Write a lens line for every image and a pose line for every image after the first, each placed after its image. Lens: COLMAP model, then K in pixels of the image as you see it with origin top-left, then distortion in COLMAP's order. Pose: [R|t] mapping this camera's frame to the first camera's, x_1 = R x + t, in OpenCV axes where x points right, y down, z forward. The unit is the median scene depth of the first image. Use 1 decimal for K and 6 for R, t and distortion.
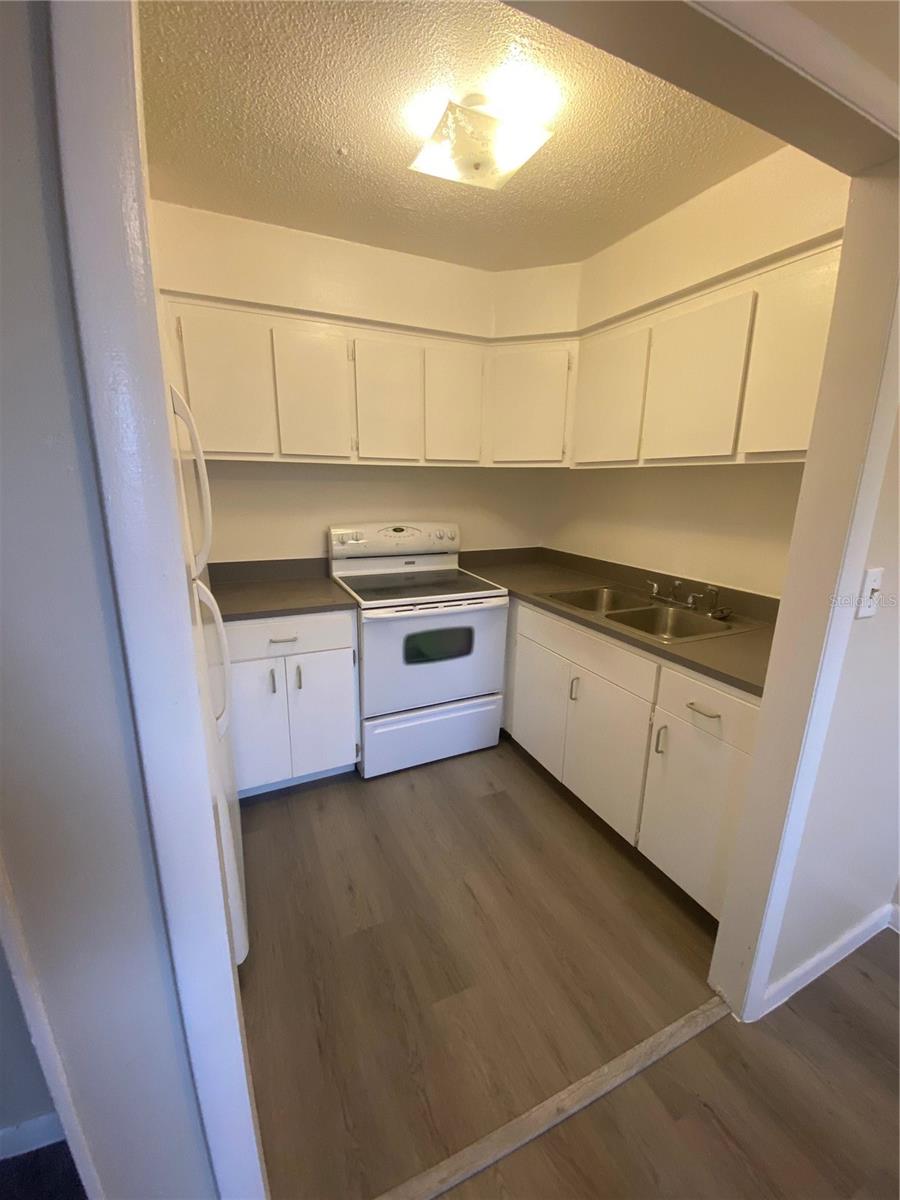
lens RADIAL K [[484.6, 0, 453.5], [0, 484.6, 598.1], [0, 0, 1]] dist [0.034839, -0.026797]
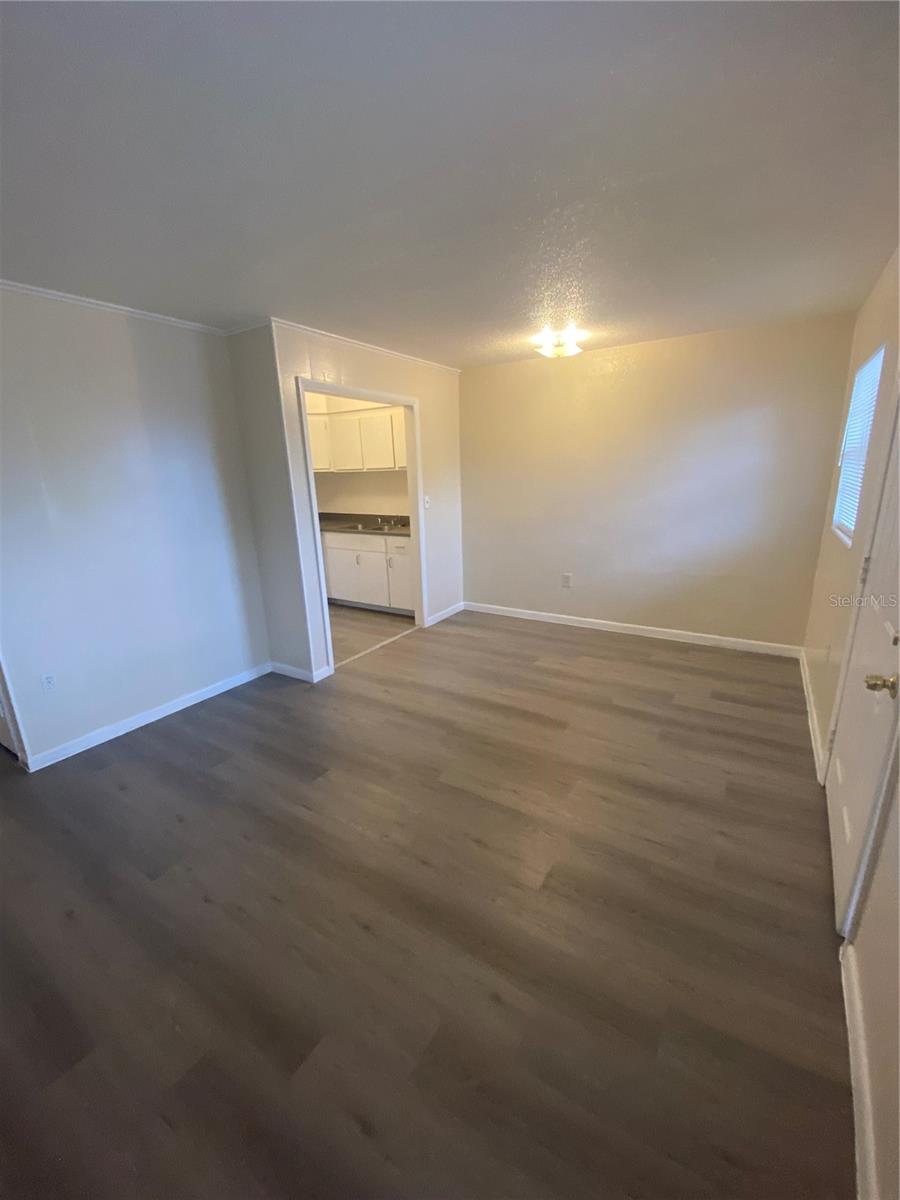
lens RADIAL K [[484.6, 0, 453.5], [0, 484.6, 598.1], [0, 0, 1]] dist [0.034839, -0.026797]
pose [[0.840558, -0.178557, 0.511448, -0.634655], [0.174248, 0.983060, 0.056833, 0.313030], [-0.512932, 0.041347, 0.857433, -1.363915]]
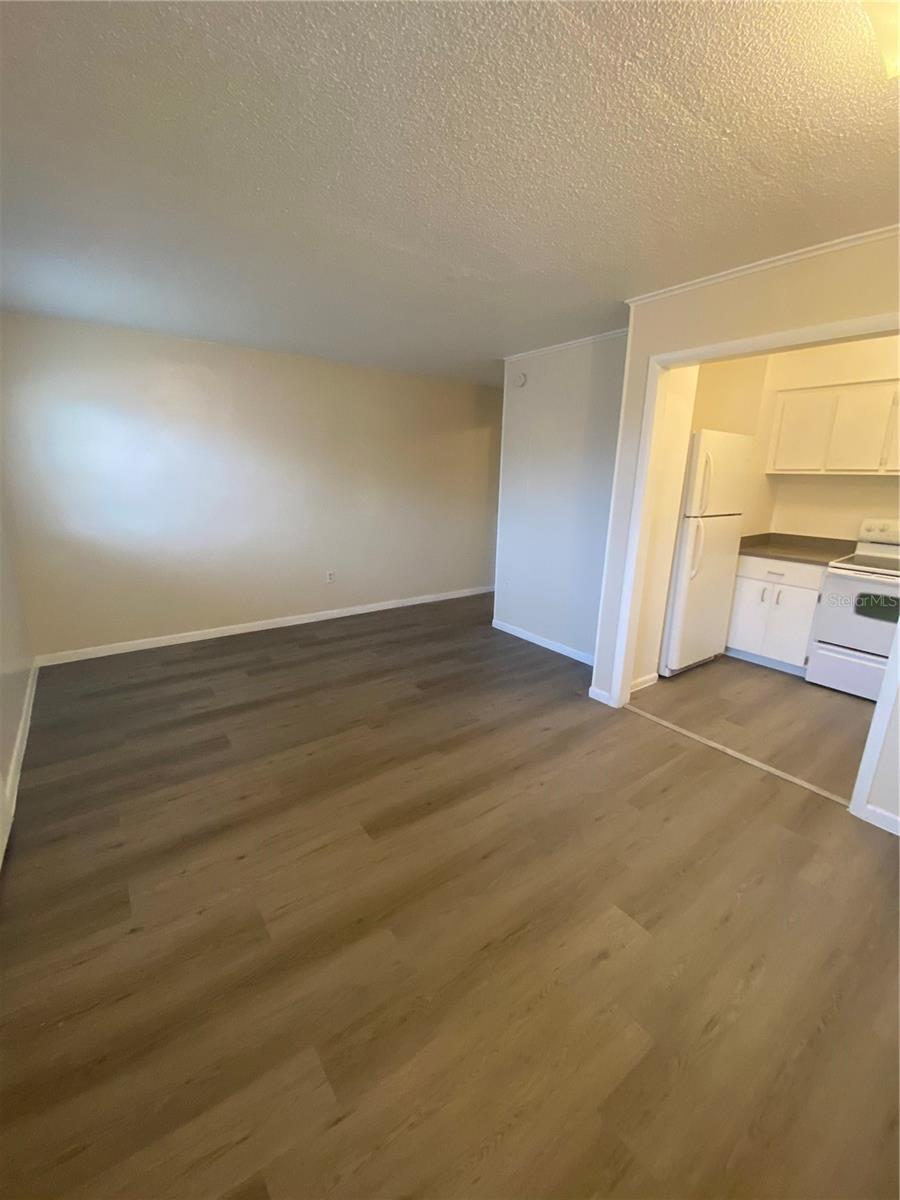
lens RADIAL K [[484.6, 0, 453.5], [0, 484.6, 598.1], [0, 0, 1]] dist [0.034839, -0.026797]
pose [[0.196591, 0.229496, -0.953249, 1.105142], [-0.250974, 0.951610, 0.177343, 0.143638], [0.947821, 0.204377, 0.244675, -0.520531]]
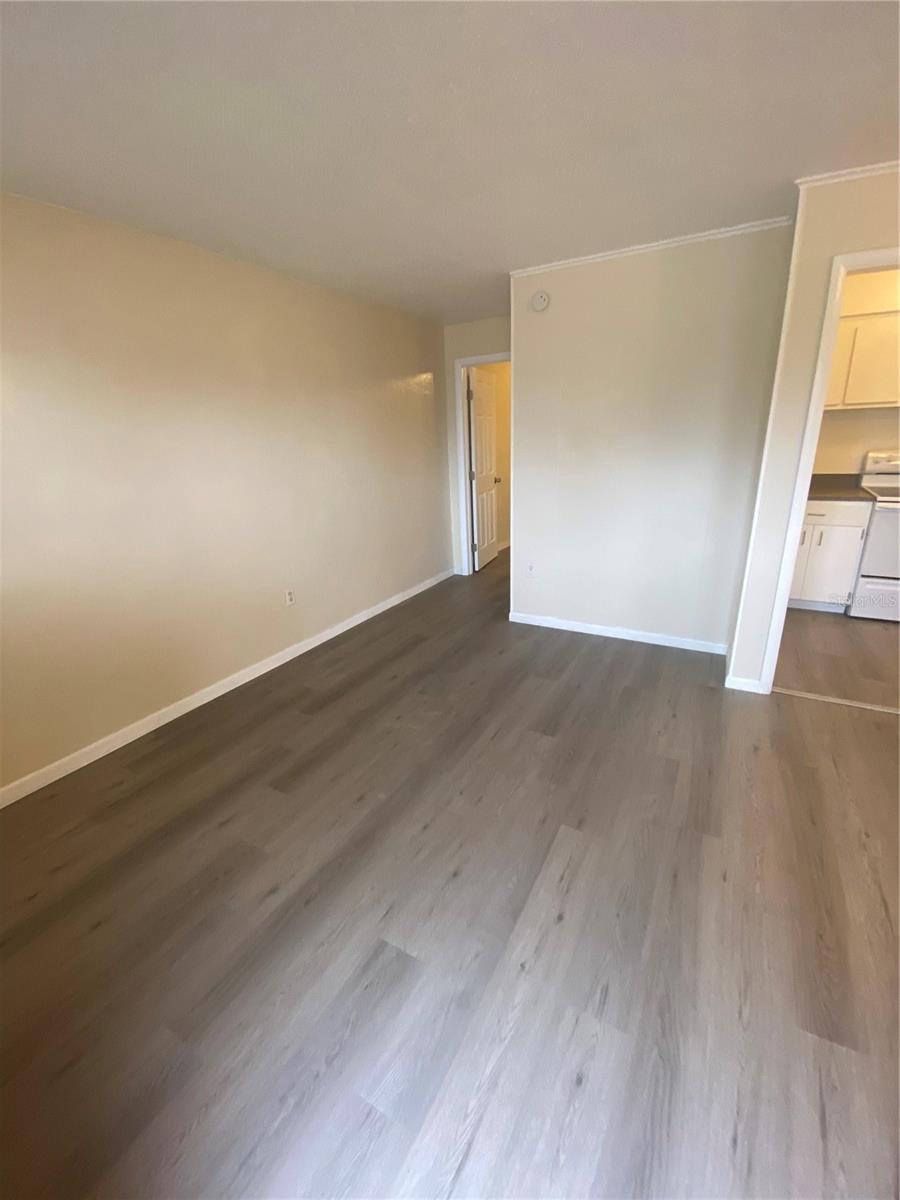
lens RADIAL K [[484.6, 0, 453.5], [0, 484.6, 598.1], [0, 0, 1]] dist [0.034839, -0.026797]
pose [[0.573679, 0.217398, -0.789703, 0.345172], [-0.144634, 0.975870, 0.163580, 0.266657], [0.806209, 0.020376, 0.591279, -1.038361]]
